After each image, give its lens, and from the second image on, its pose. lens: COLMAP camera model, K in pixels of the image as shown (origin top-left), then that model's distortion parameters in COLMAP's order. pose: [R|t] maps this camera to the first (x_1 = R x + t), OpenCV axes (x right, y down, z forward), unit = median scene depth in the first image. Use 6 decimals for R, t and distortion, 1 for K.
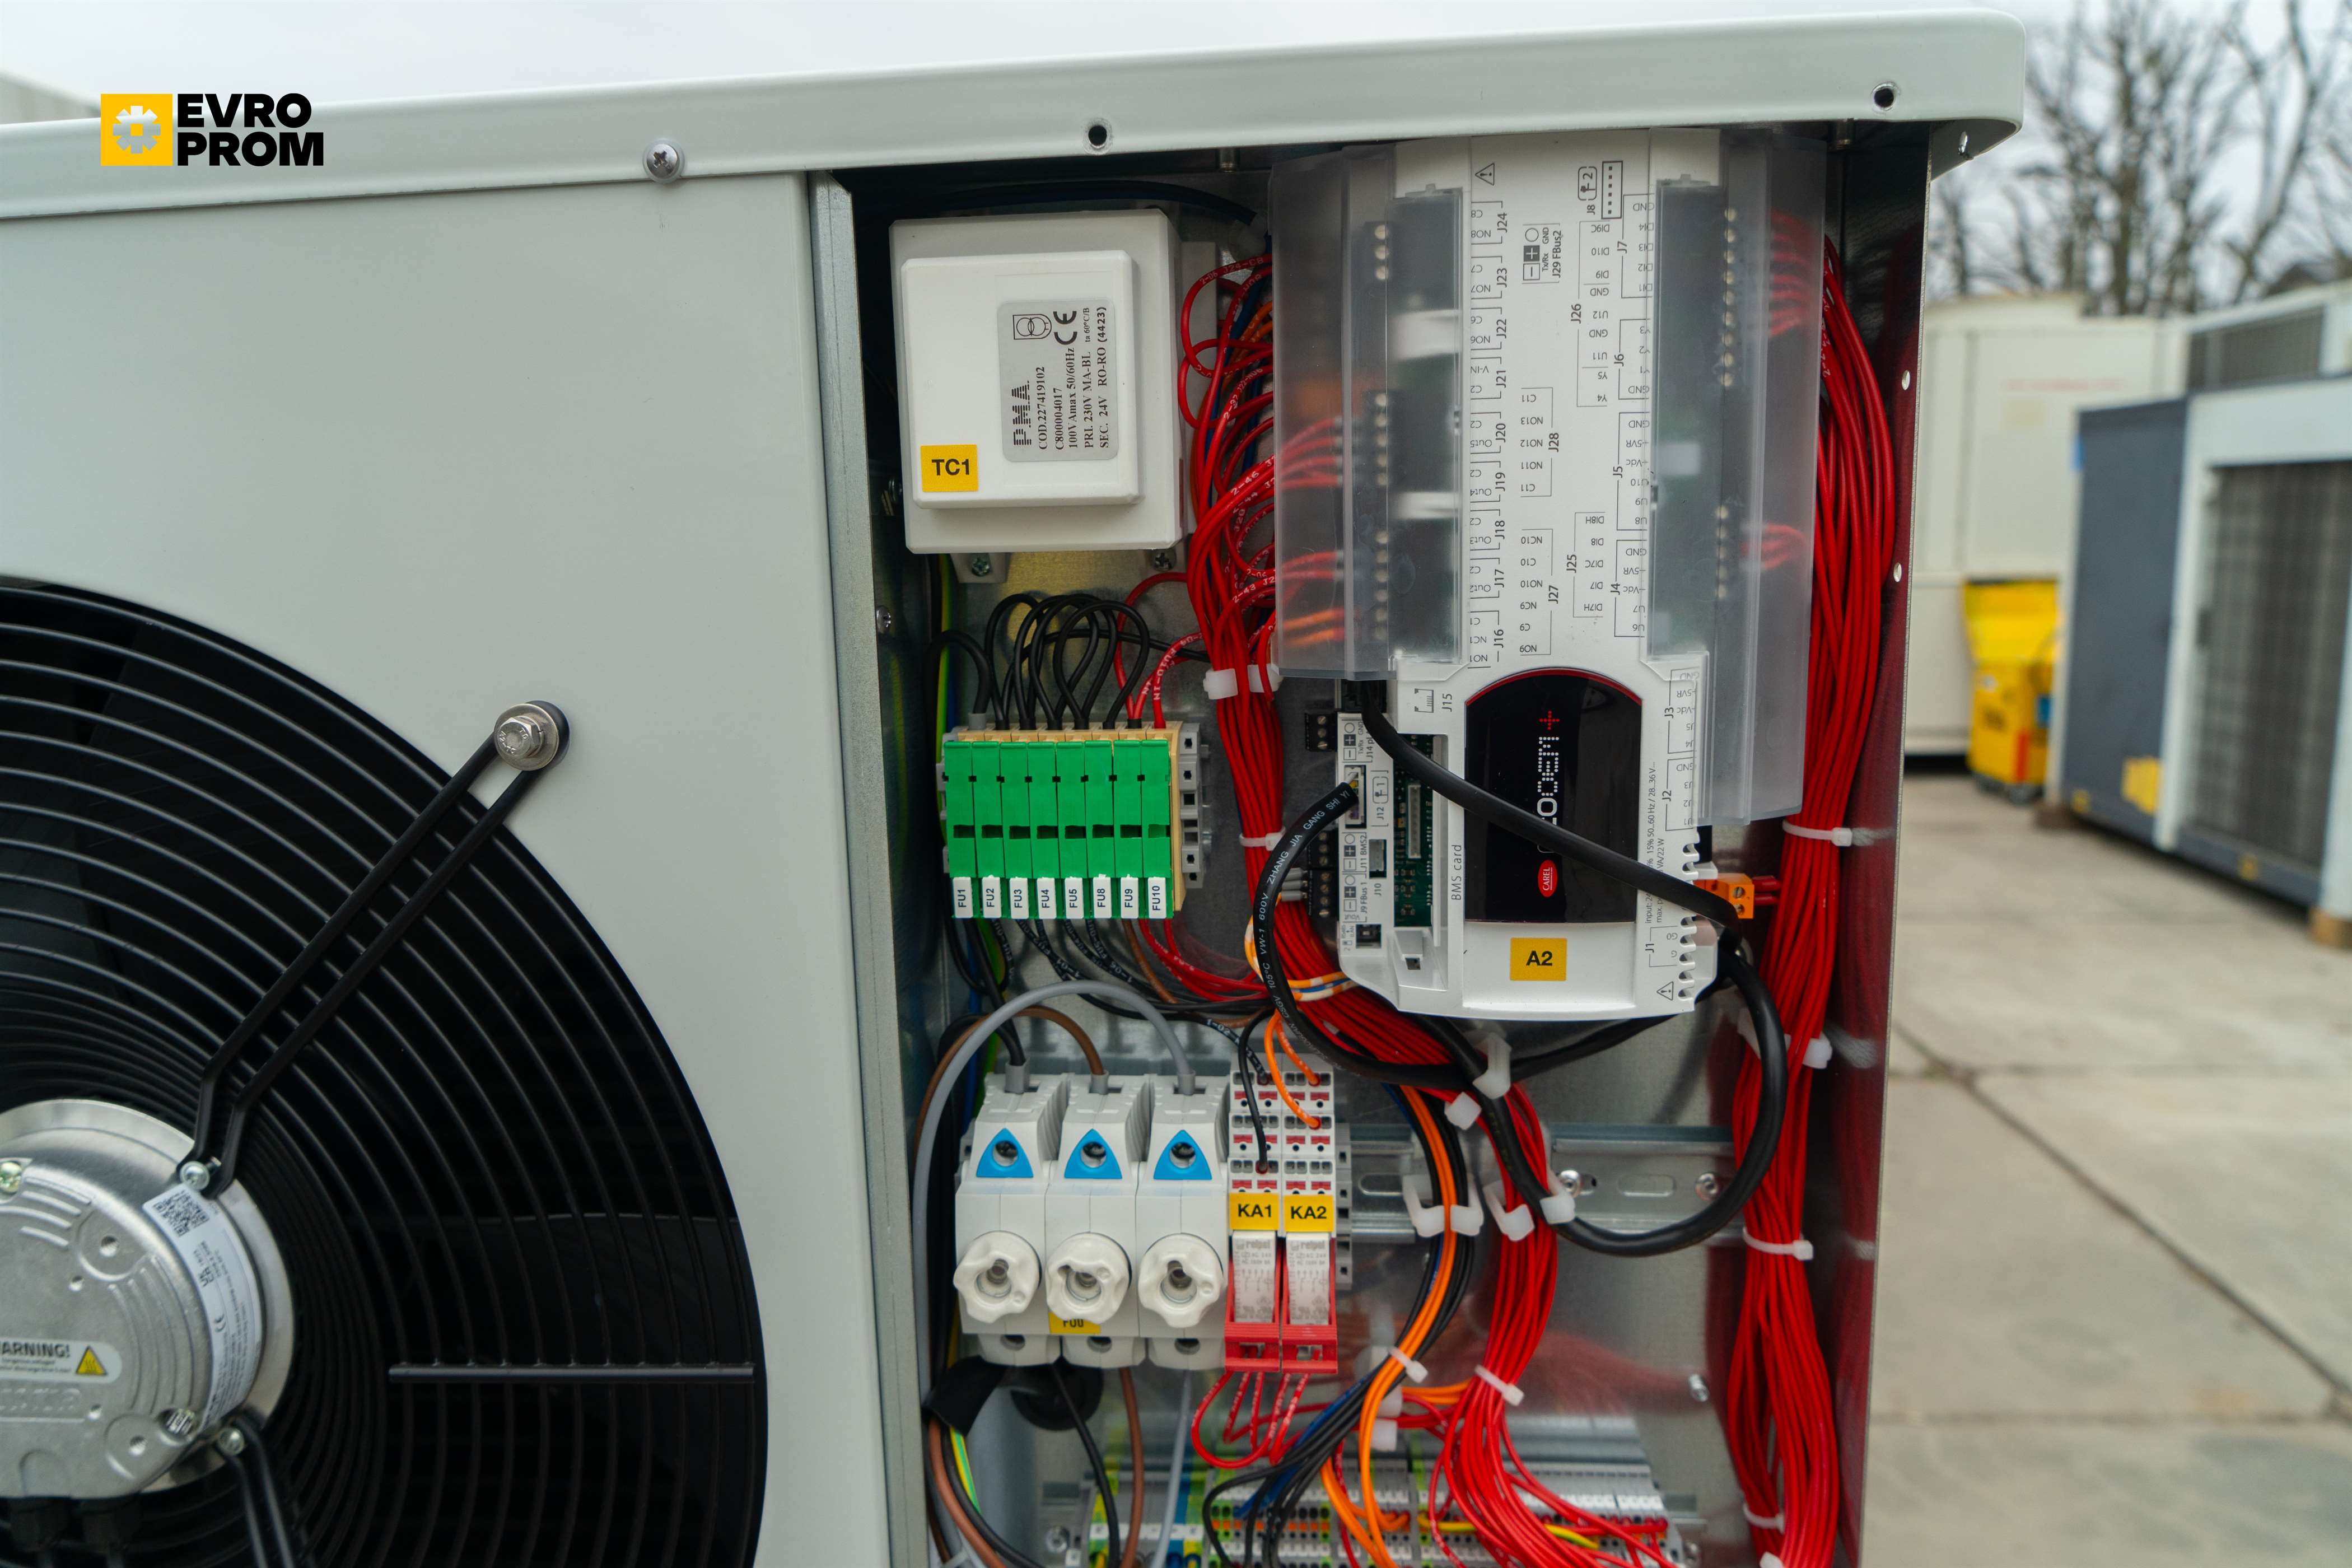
lens RADIAL K [[1559.6, 0, 1176.0], [0, 1559.6, 784.0], [0, 0, 1]] dist [-0.003349, 0.000182]
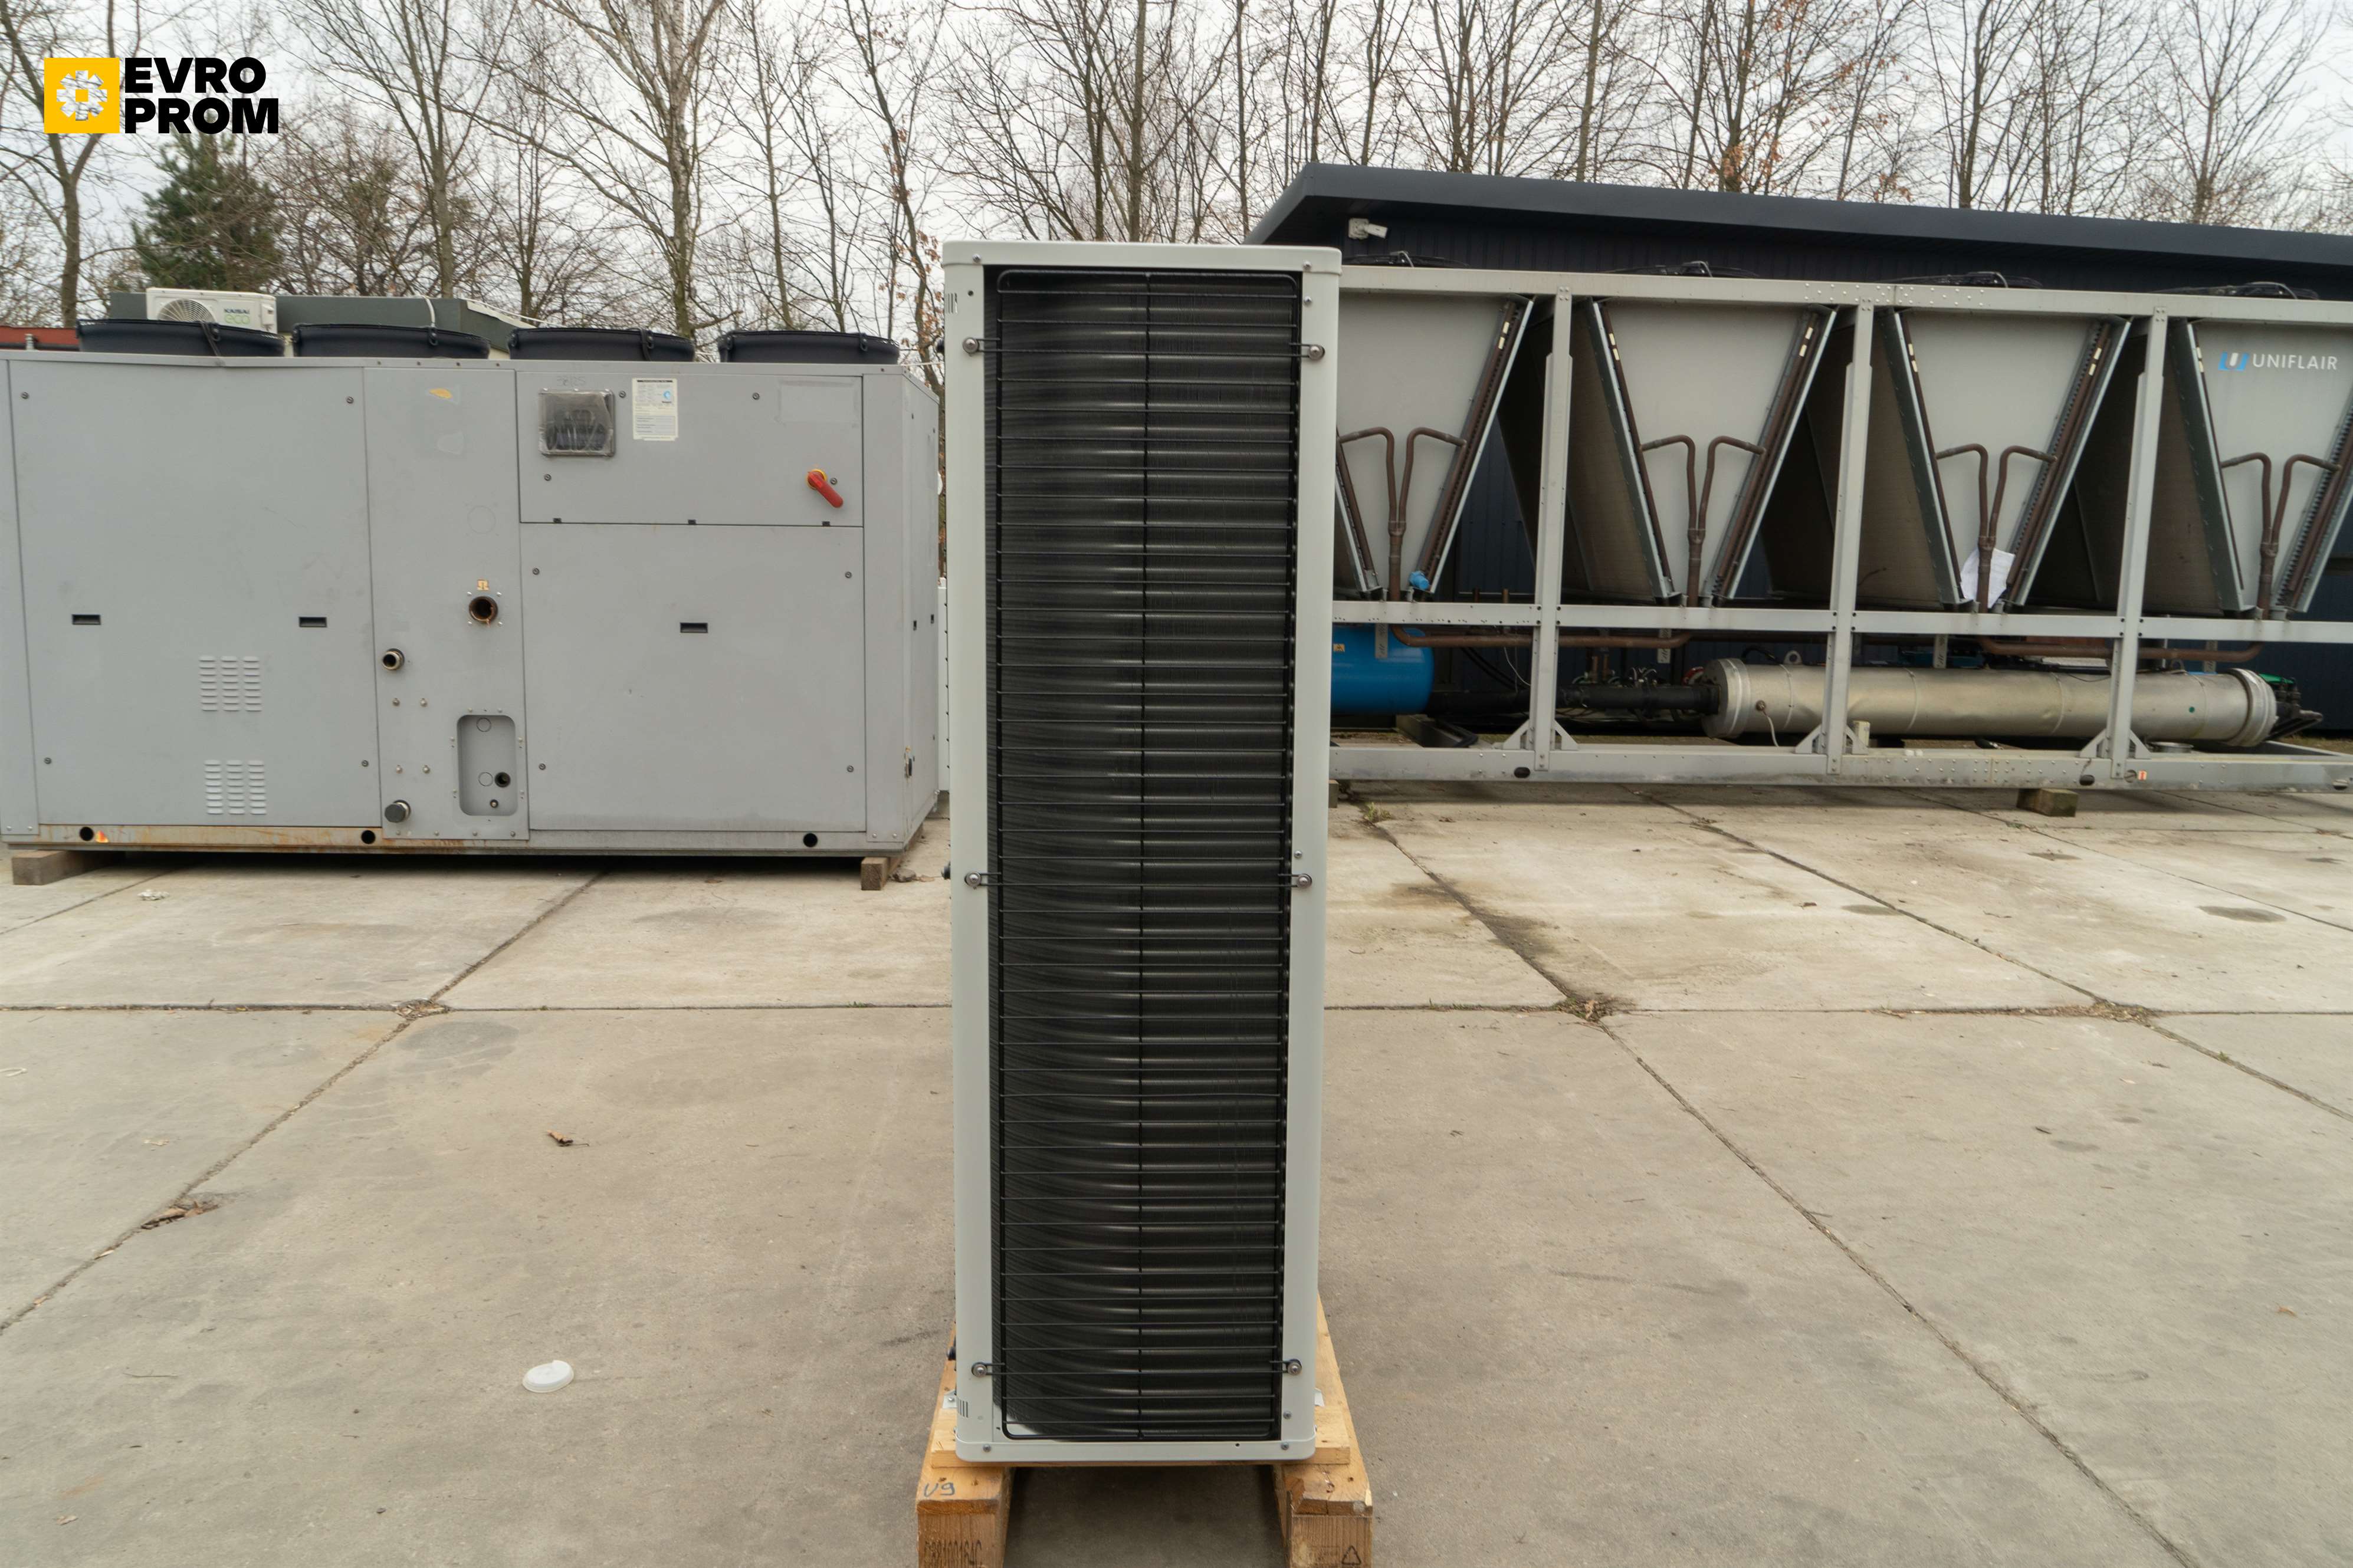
lens RADIAL K [[1669.1, 0, 1188.4], [0, 1669.1, 772.5], [0, 0, 1]] dist [-0.017243, 0.004758]
pose [[-0.132848, -0.115885, 0.984338, -5.571614], [0.147449, 0.979779, 0.135248, 0.246464], [-0.980107, 0.163107, -0.113074, 1.996964]]
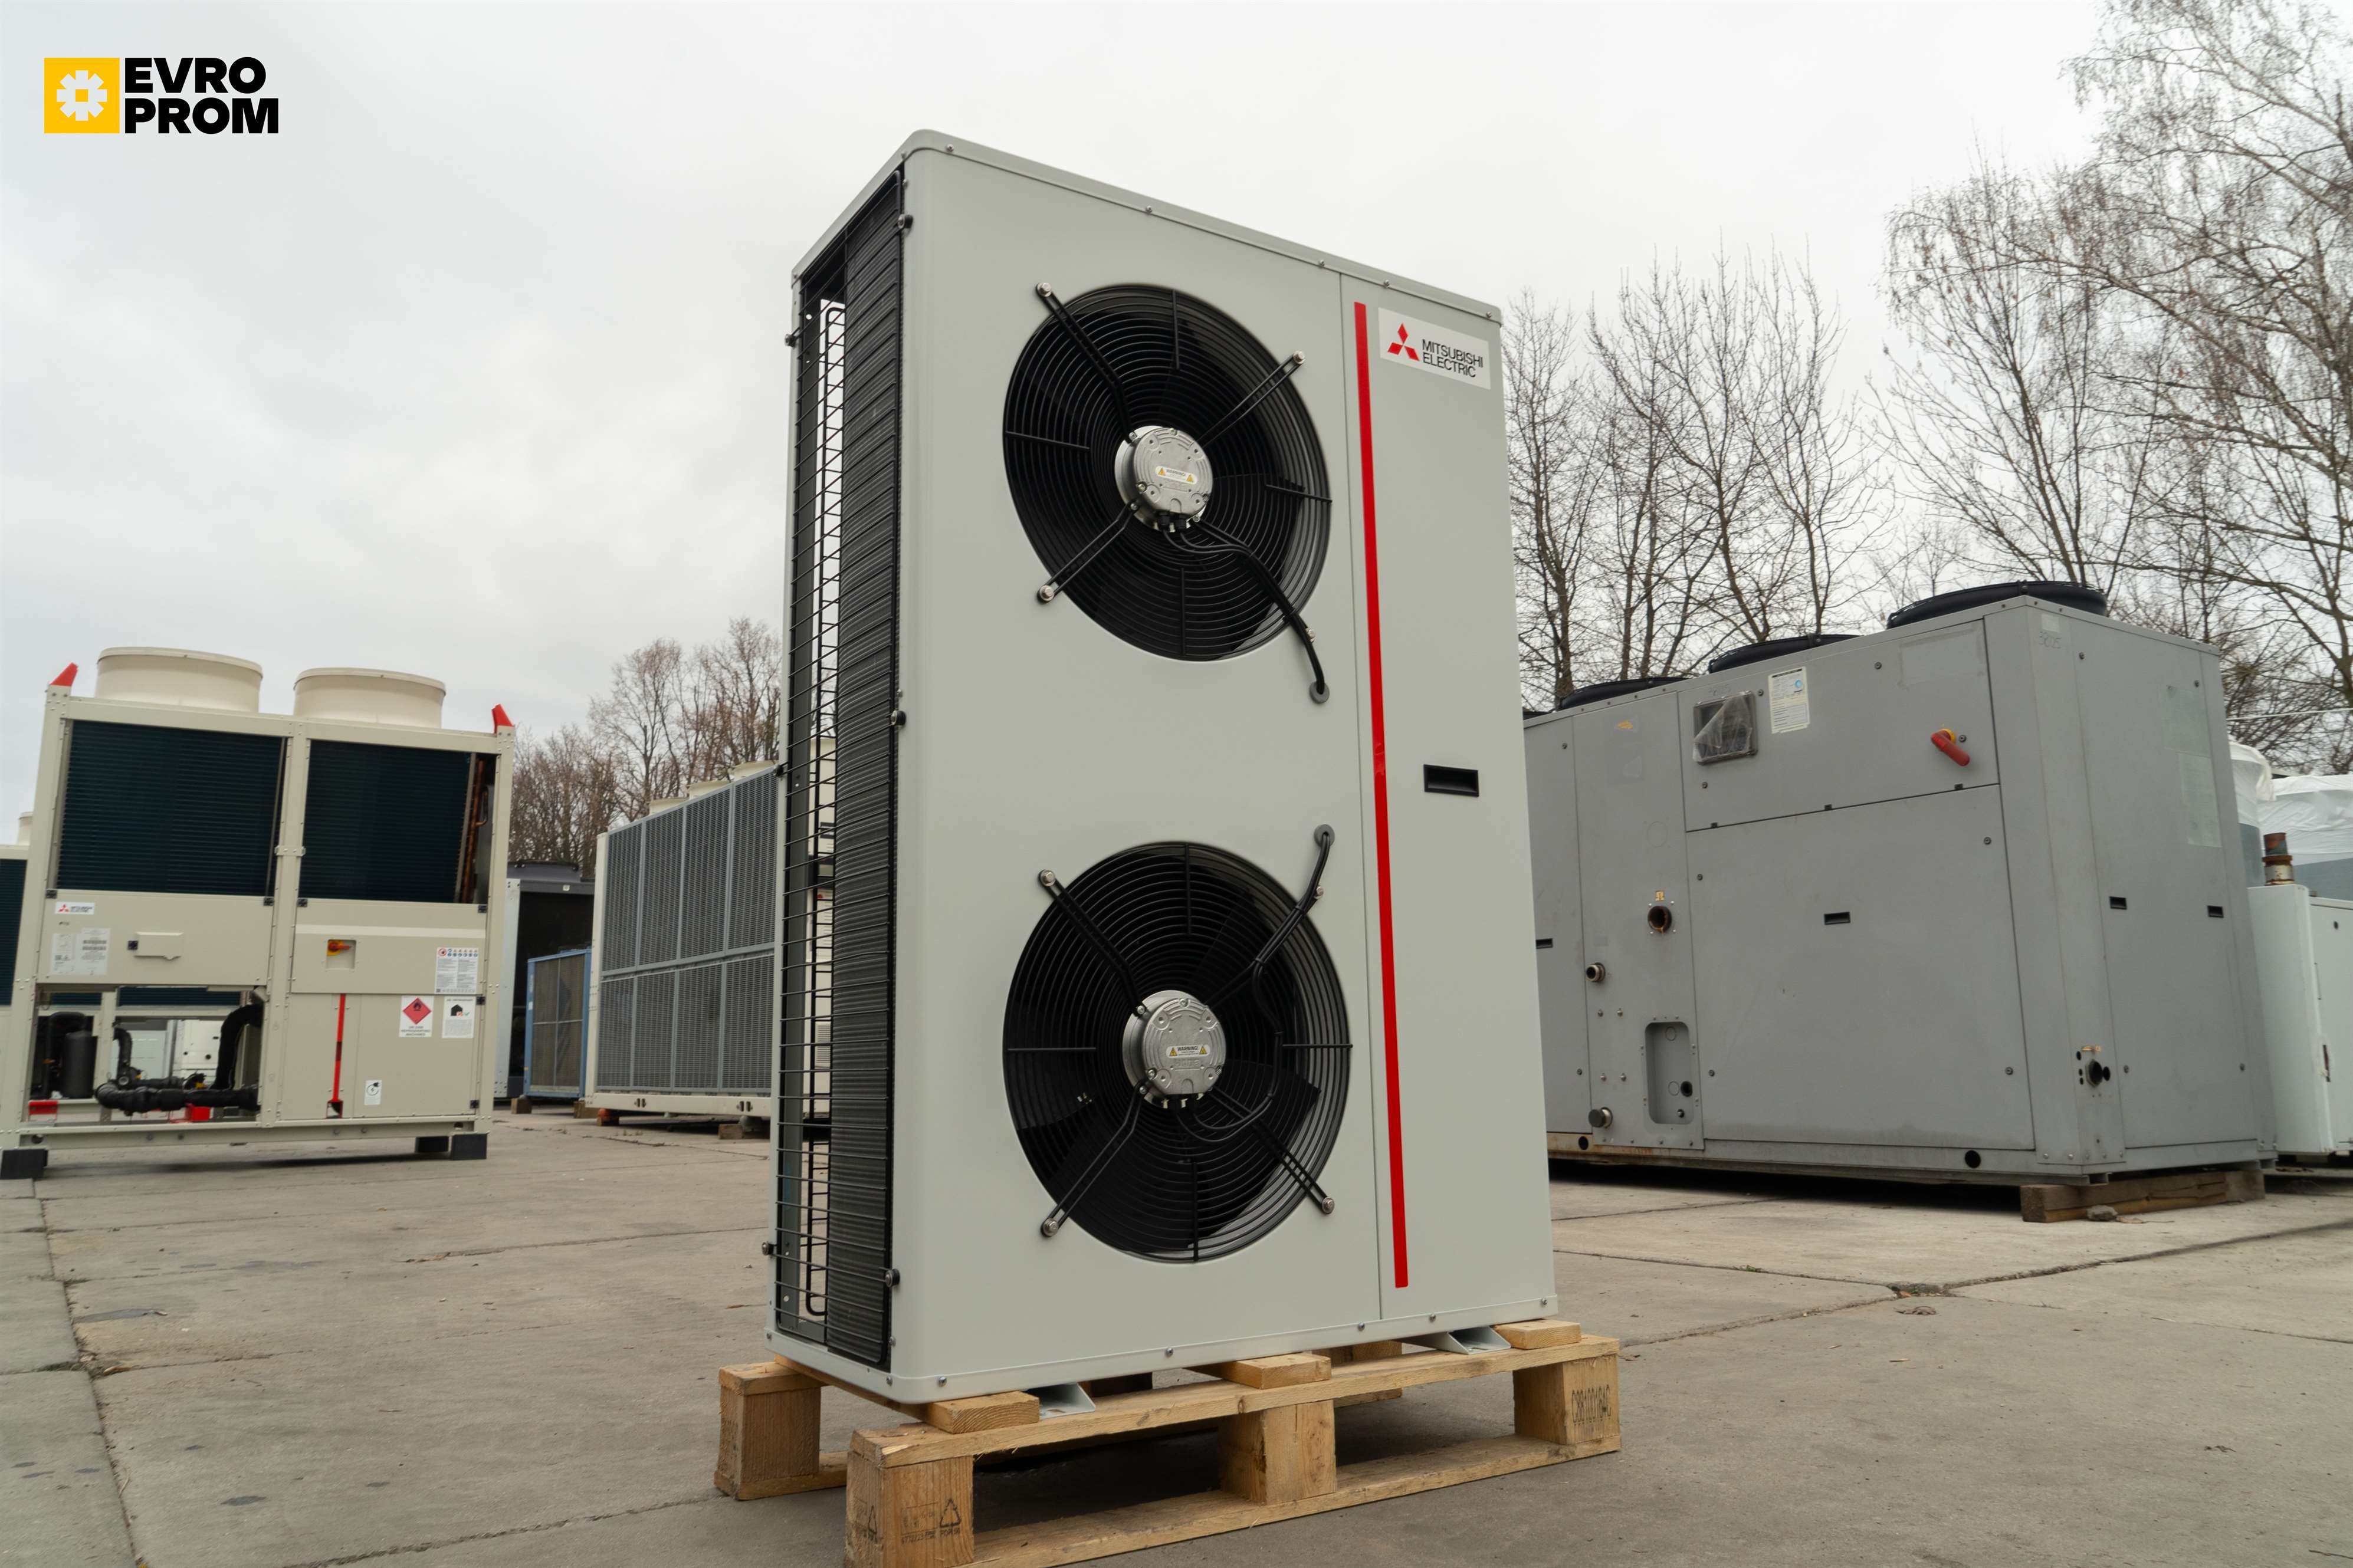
lens RADIAL K [[1669.1, 0, 1188.4], [0, 1669.1, 772.5], [0, 0, 1]] dist [-0.017243, 0.004758]
pose [[0.780225, 0.119337, 0.614010, -3.432426], [0.096899, 0.946721, -0.307132, 2.535704], [-0.617948, 0.299129, 0.727091, -1.997404]]
